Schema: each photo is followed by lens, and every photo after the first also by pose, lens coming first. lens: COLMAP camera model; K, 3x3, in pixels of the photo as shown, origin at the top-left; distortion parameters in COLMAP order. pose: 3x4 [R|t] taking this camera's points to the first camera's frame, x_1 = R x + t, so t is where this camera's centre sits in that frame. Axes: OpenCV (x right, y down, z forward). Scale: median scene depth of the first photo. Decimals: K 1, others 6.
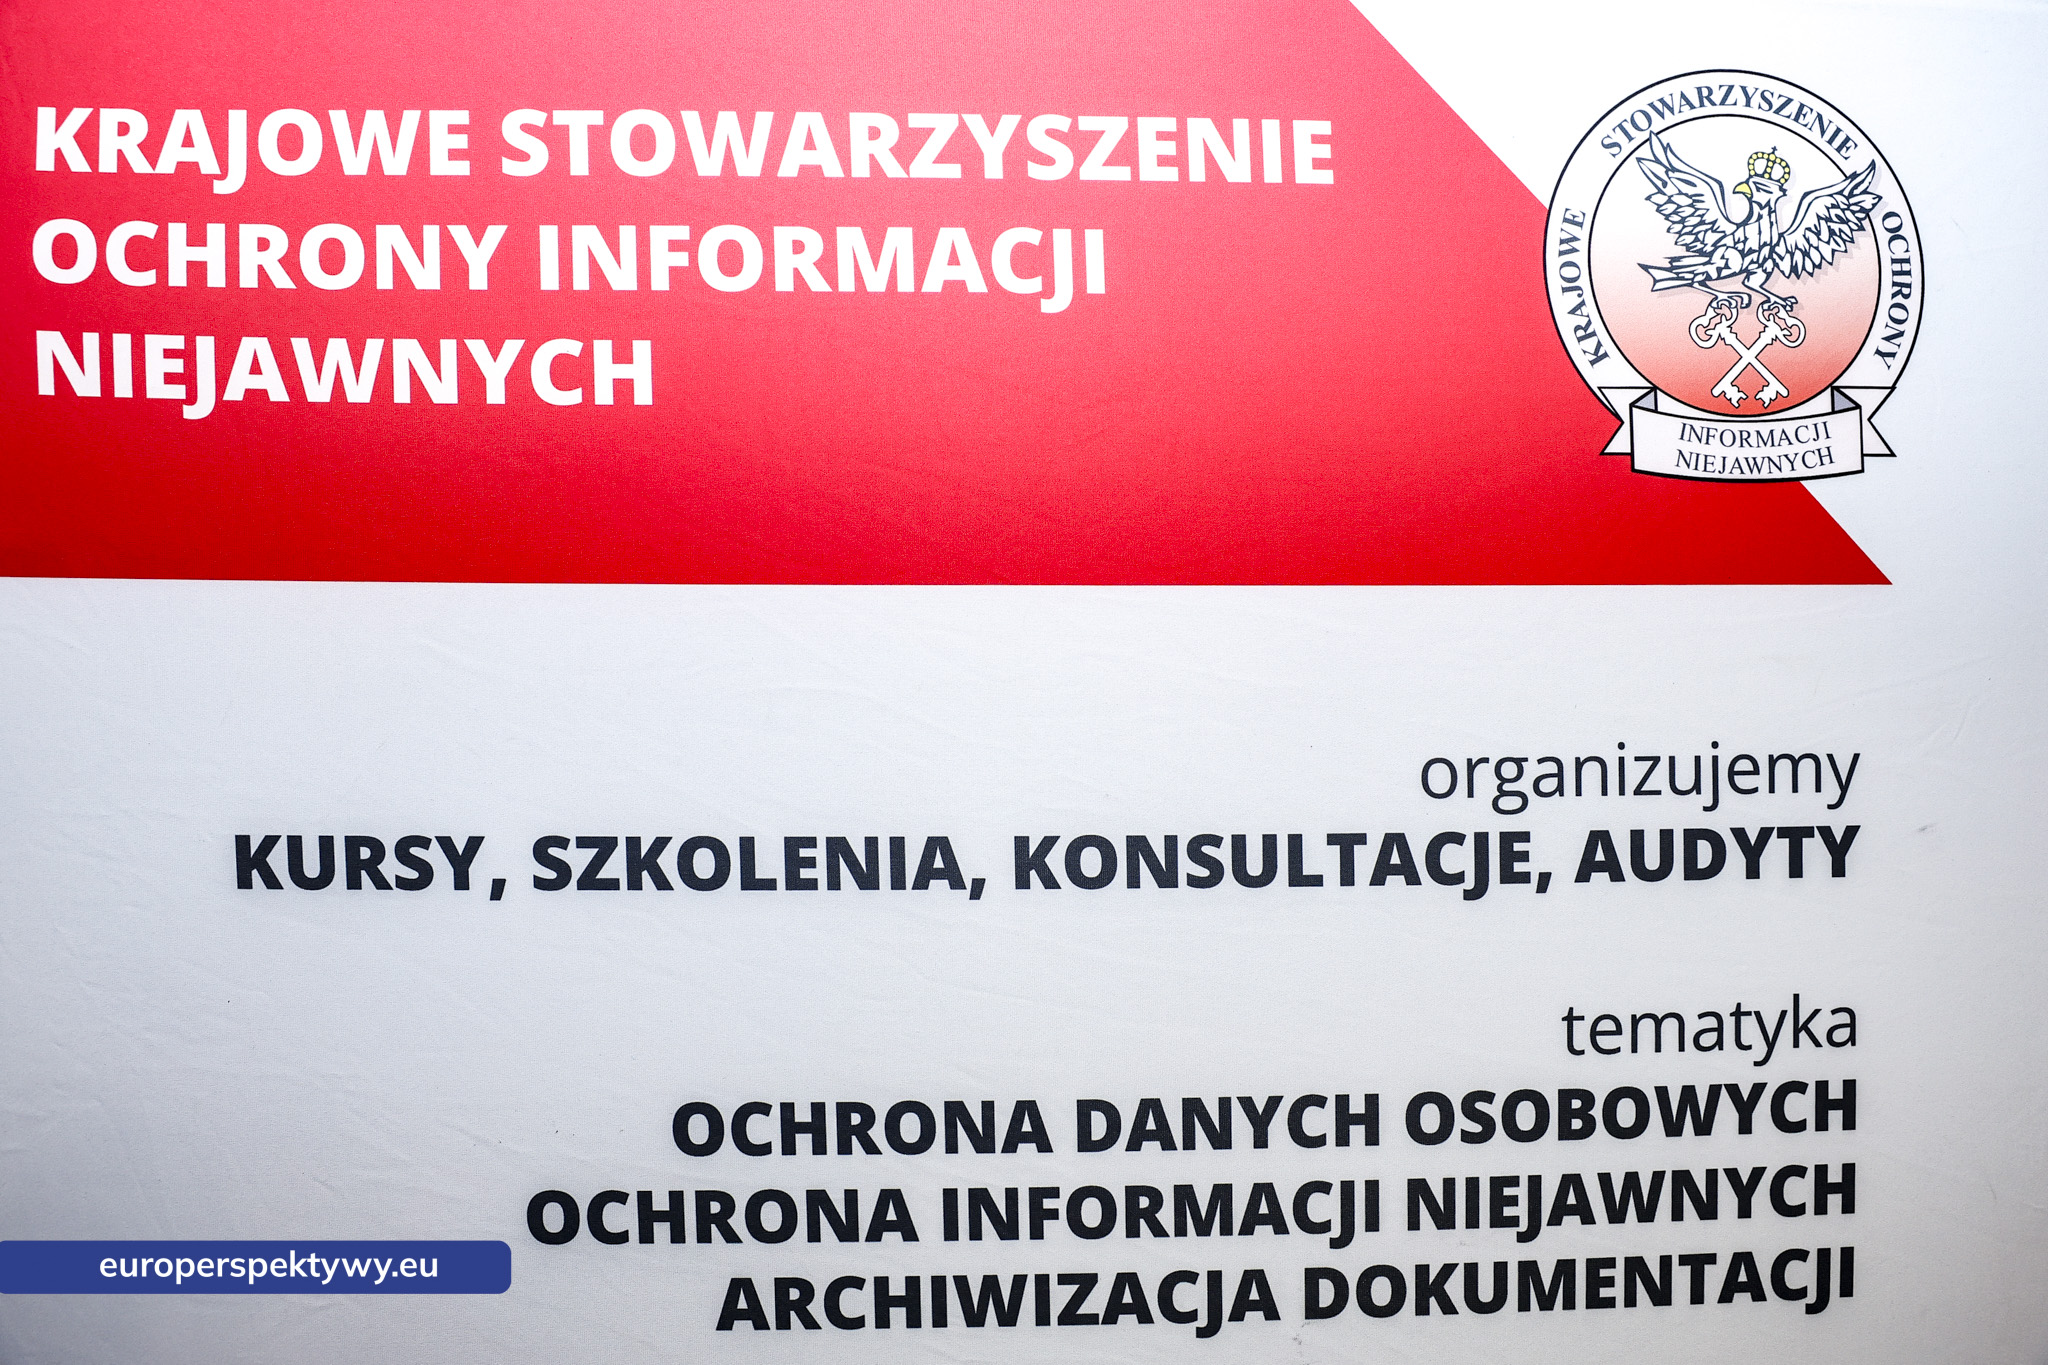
lens RADIAL K [[1849.5, 0, 1024.0], [0, 1849.5, 682.5], [0, 0, 1]] dist [-0.077351, -0.000410]
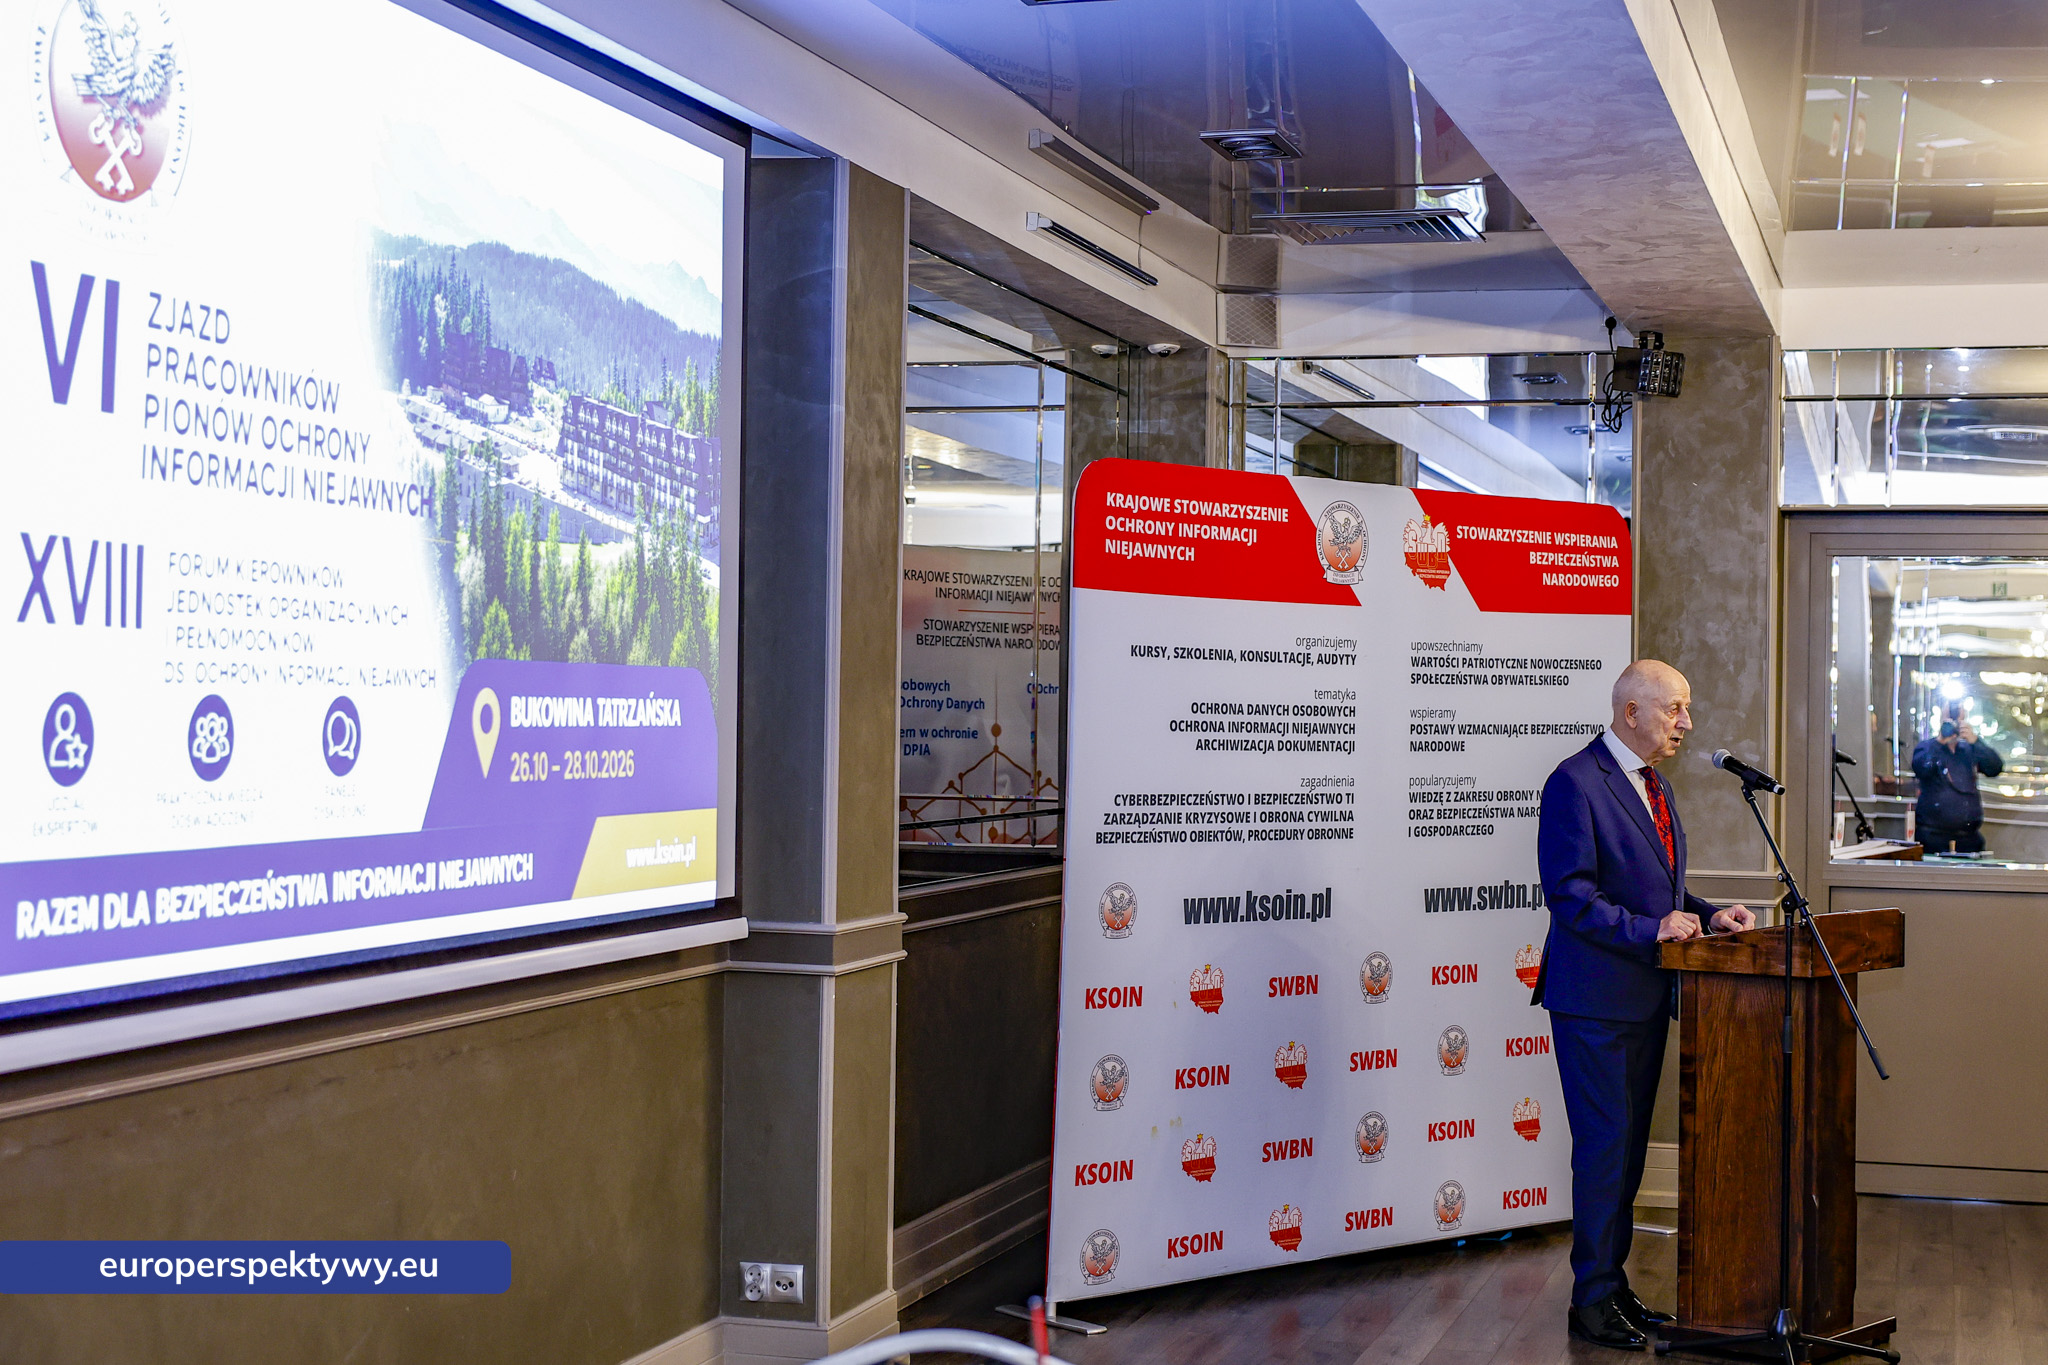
lens RADIAL K [[2989.1, 0, 1024.0], [0, 2989.1, 682.5], [0, 0, 1]] dist [0.282424, 0.003415]
pose [[0.765200, 0.023704, 0.643356, -5.645192], [-0.017972, 0.999719, -0.015458, 0.305199], [-0.643542, 0.000266, 0.765411, -4.804393]]
